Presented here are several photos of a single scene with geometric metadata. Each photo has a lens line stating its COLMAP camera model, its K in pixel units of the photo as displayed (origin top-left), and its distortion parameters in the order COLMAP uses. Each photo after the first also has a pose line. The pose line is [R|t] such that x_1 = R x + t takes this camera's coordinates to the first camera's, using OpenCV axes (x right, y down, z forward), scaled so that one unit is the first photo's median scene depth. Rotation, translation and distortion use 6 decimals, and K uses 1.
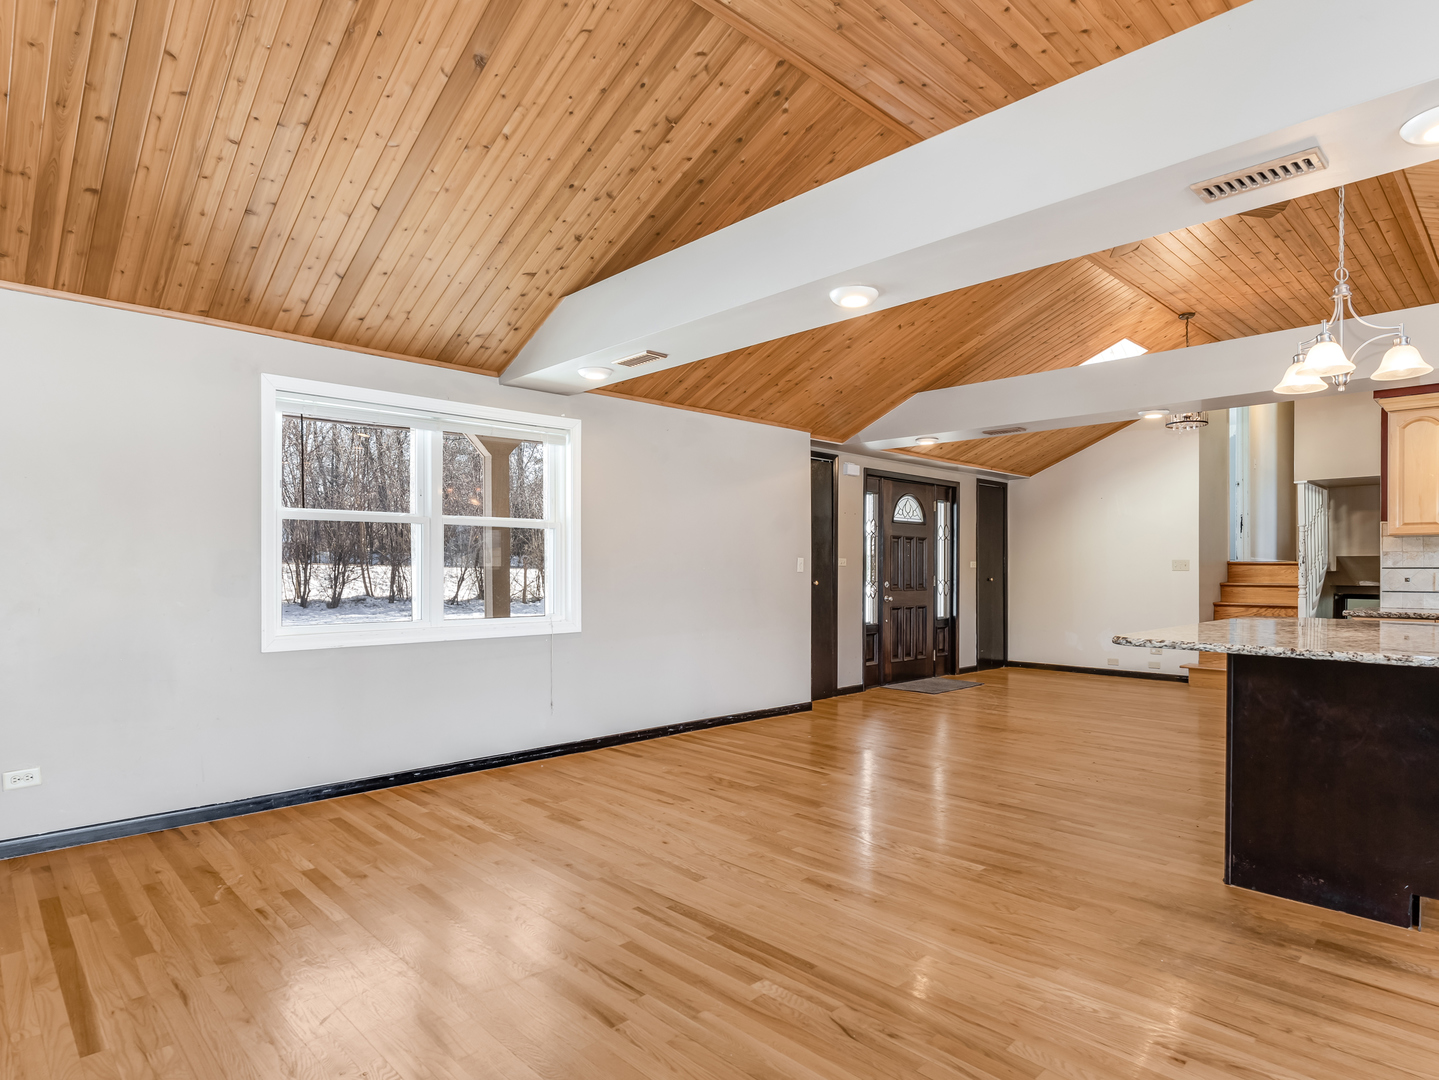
lens RADIAL K [[808.3, 0, 718.2], [0, 808.3, 569.2], [0, 0, 1]] dist [-0.007537, 0.000999]
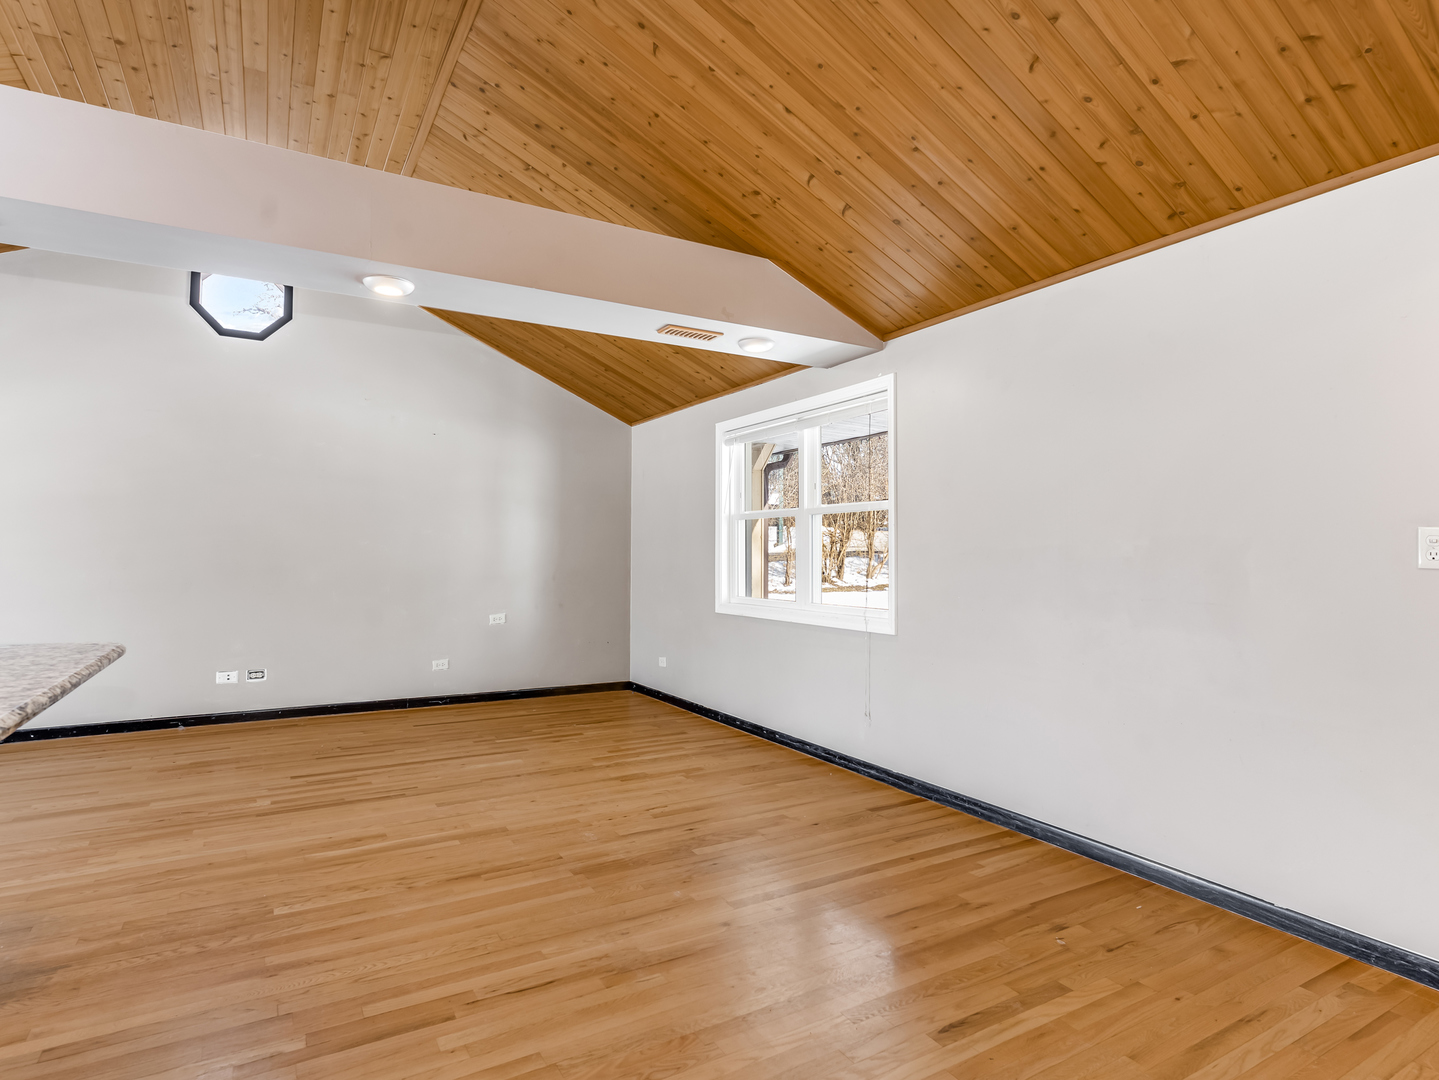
lens RADIAL K [[784.8, 0, 716.4], [0, 784.8, 527.6], [0, 0, 1]] dist [-0.008642, 0.000771]
pose [[-0.230574, -0.036247, -0.972379, 0.763081], [-0.006666, 0.999341, -0.035672, -0.000372], [0.973032, -0.001743, -0.230664, 1.217647]]
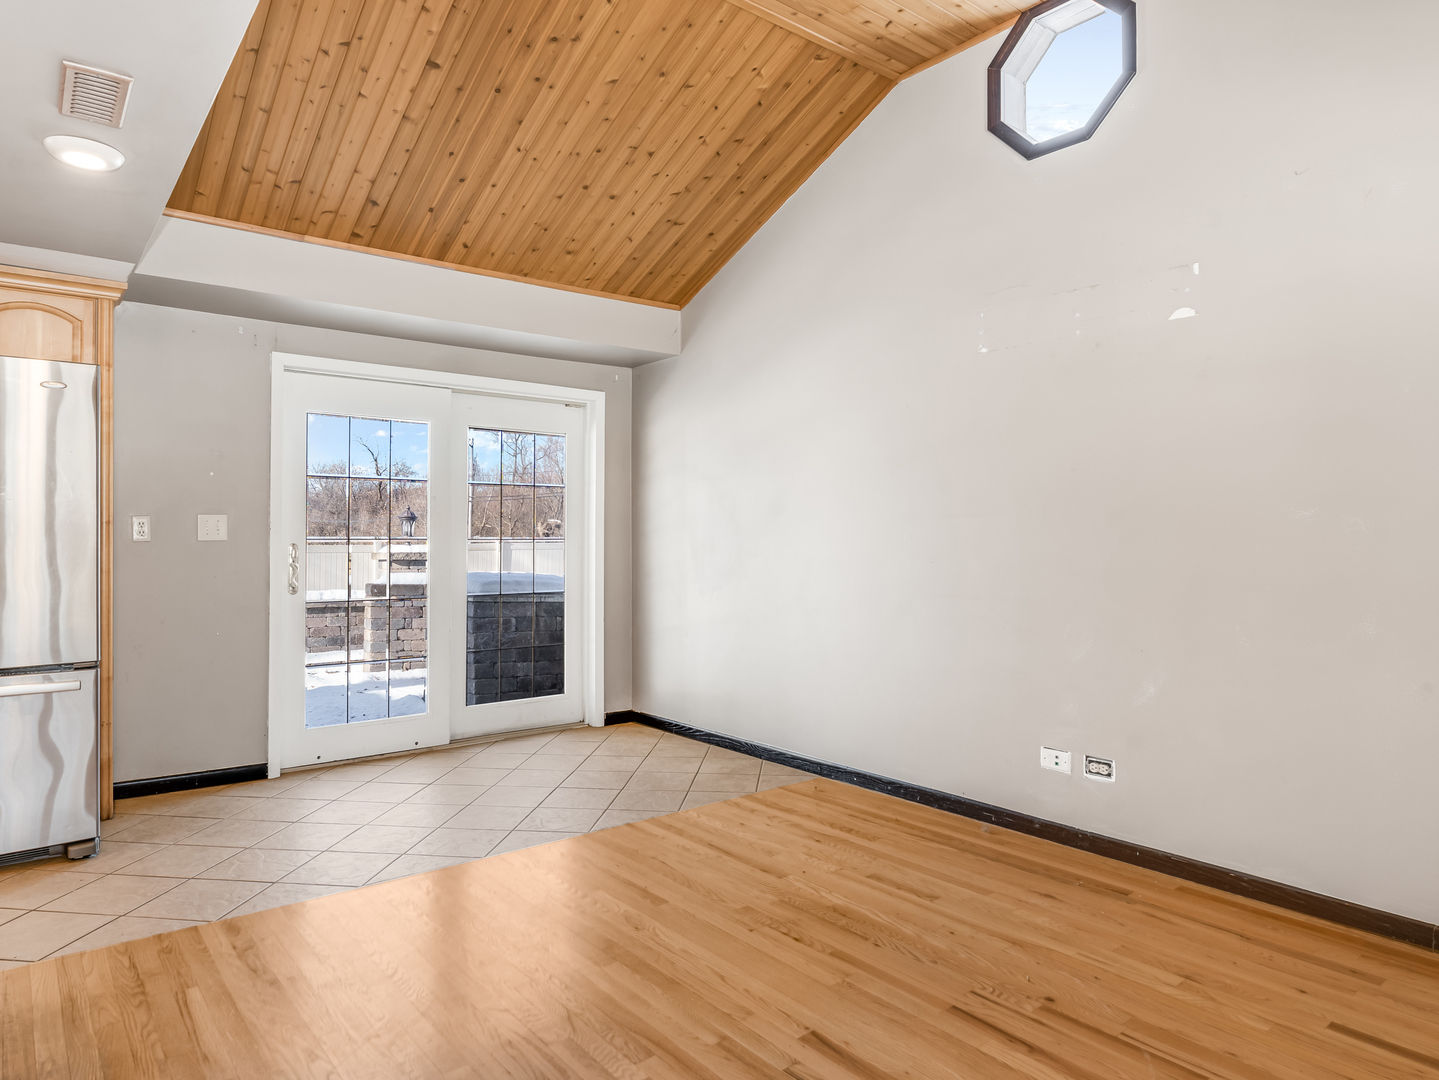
lens RADIAL K [[885.2, 0, 722.0], [0, 885.2, 527.1], [0, 0, 1]] dist [-0.021348, -0.003281]
pose [[-0.996917, -0.002003, 0.078441, -0.050822], [-0.002727, 0.999955, -0.009123, -0.001538], [-0.078419, -0.009308, -0.996877, 0.979730]]
